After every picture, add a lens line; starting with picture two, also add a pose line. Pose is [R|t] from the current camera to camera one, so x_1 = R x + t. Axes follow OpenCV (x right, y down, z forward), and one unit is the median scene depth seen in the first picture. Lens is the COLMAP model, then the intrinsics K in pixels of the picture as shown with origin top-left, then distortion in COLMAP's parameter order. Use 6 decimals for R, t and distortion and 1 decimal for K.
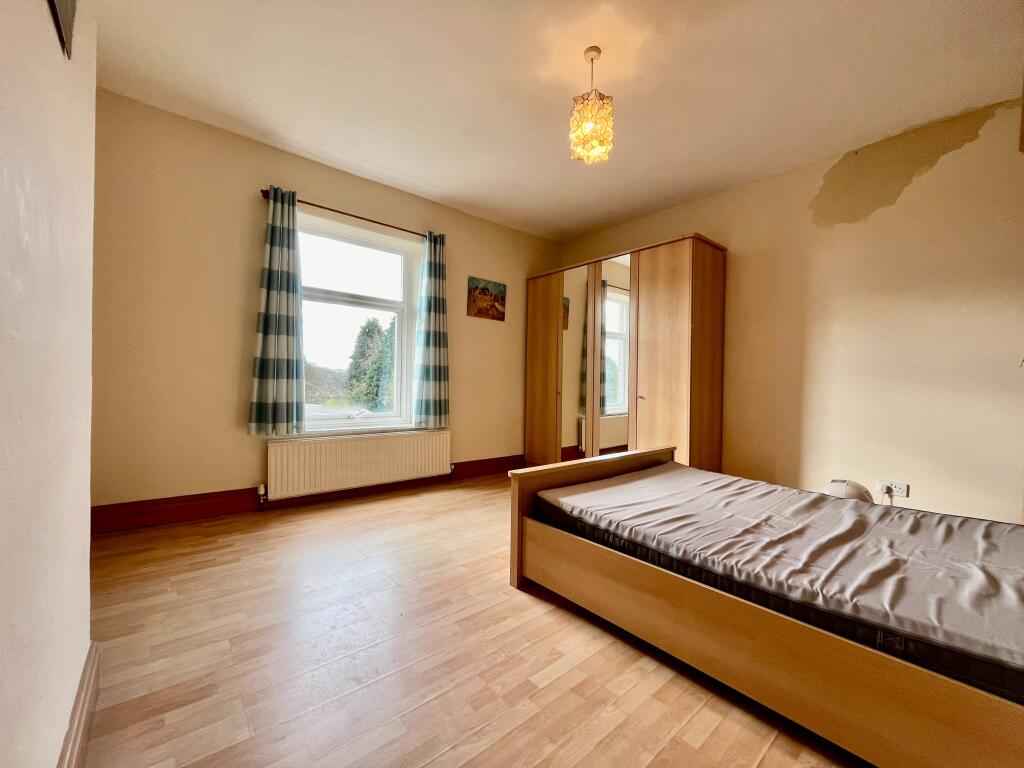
lens RADIAL K [[416.9, 0, 509.0], [0, 416.9, 385.2], [0, 0, 1]] dist [-0.002989, -0.000148]
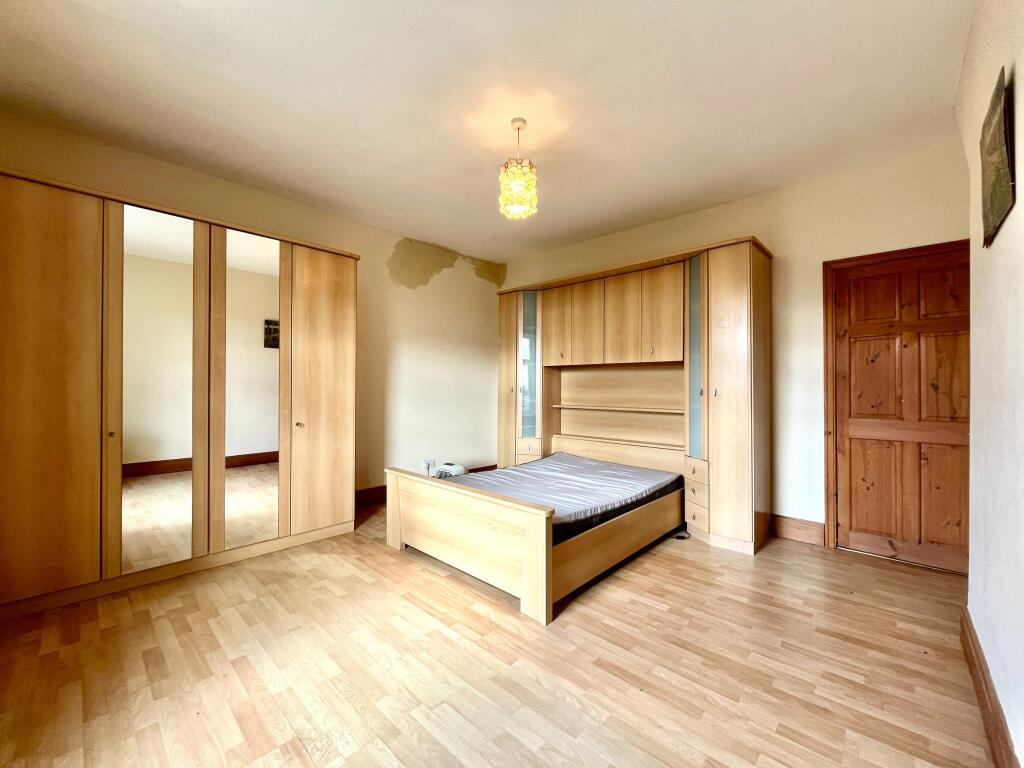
lens RADIAL K [[416.9, 0, 509.0], [0, 416.9, 385.2], [0, 0, 1]] dist [-0.002989, -0.000148]
pose [[-0.115789, -0.012278, 0.993198, -0.925897], [-0.000433, 0.999924, 0.012310, -0.099244], [-0.993274, 0.000995, -0.115785, 1.155332]]
